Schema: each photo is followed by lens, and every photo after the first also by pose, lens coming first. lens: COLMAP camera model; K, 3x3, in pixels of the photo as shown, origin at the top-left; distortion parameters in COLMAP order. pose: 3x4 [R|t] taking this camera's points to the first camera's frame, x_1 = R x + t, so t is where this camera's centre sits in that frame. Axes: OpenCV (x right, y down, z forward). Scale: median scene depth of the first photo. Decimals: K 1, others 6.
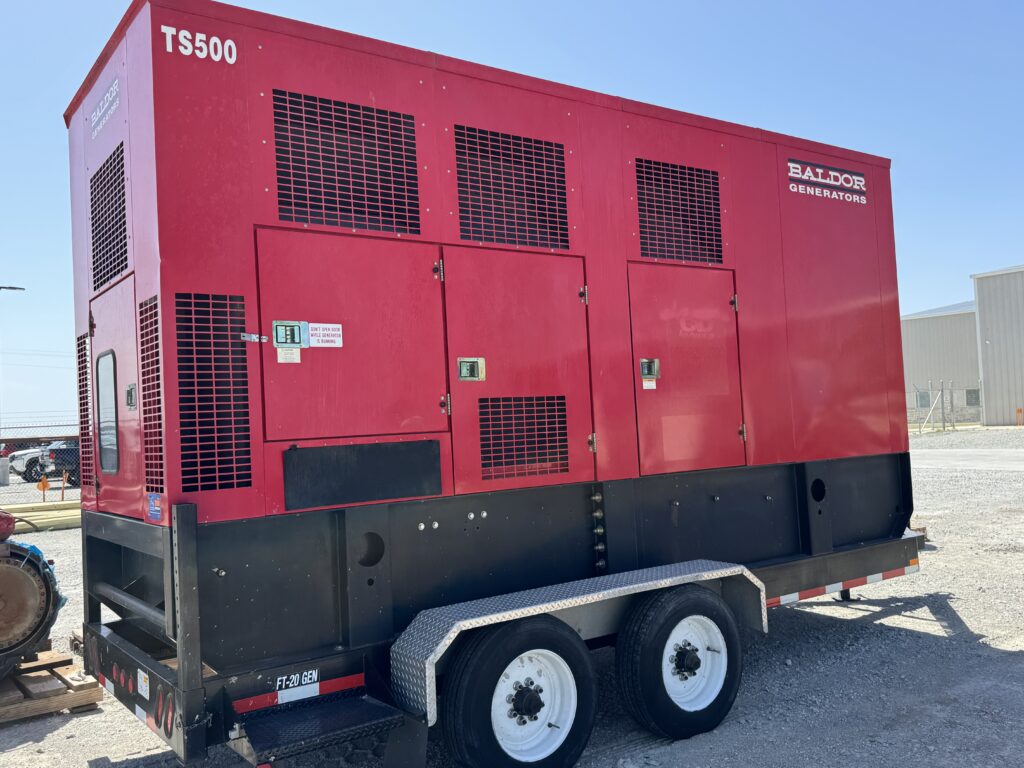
lens RADIAL K [[913.6, 0, 509.5], [0, 913.6, 381.9], [0, 0, 1]] dist [0.014849, -0.051147]
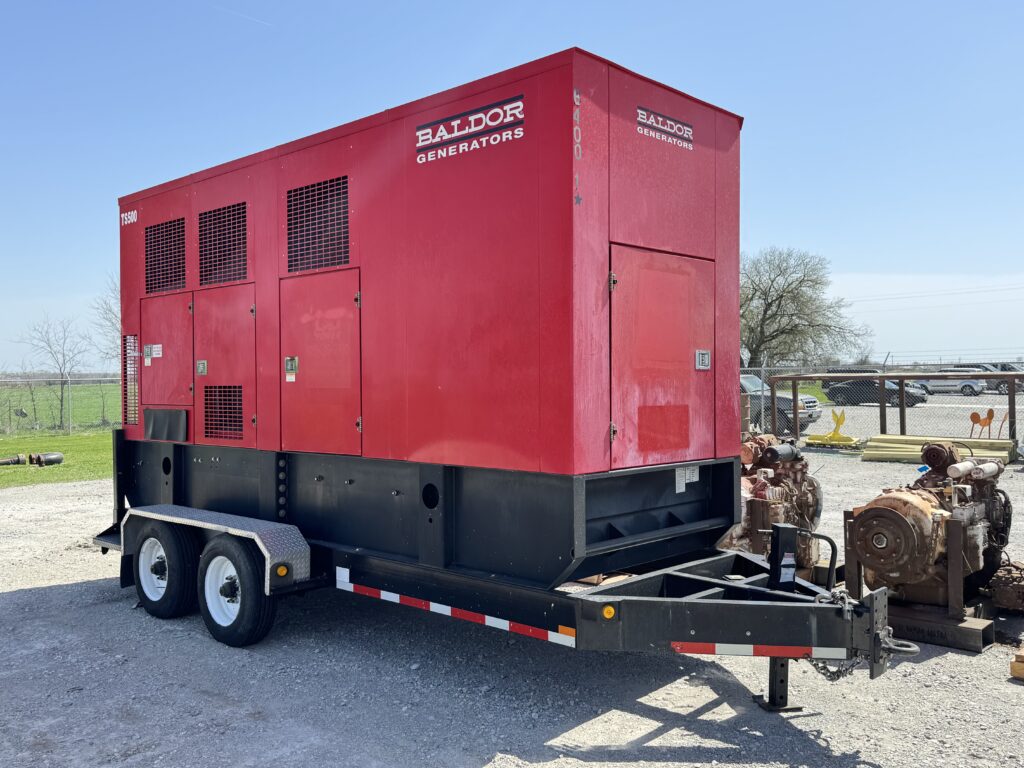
lens RADIAL K [[913.6, 0, 511.9], [0, 913.6, 391.1], [0, 0, 1]] dist [0.014849, -0.051147]
pose [[0.196621, 0.053693, -0.979008, 1.290354], [0.039675, 0.997246, 0.062661, -0.040958], [0.979677, -0.051163, 0.193949, 0.959714]]
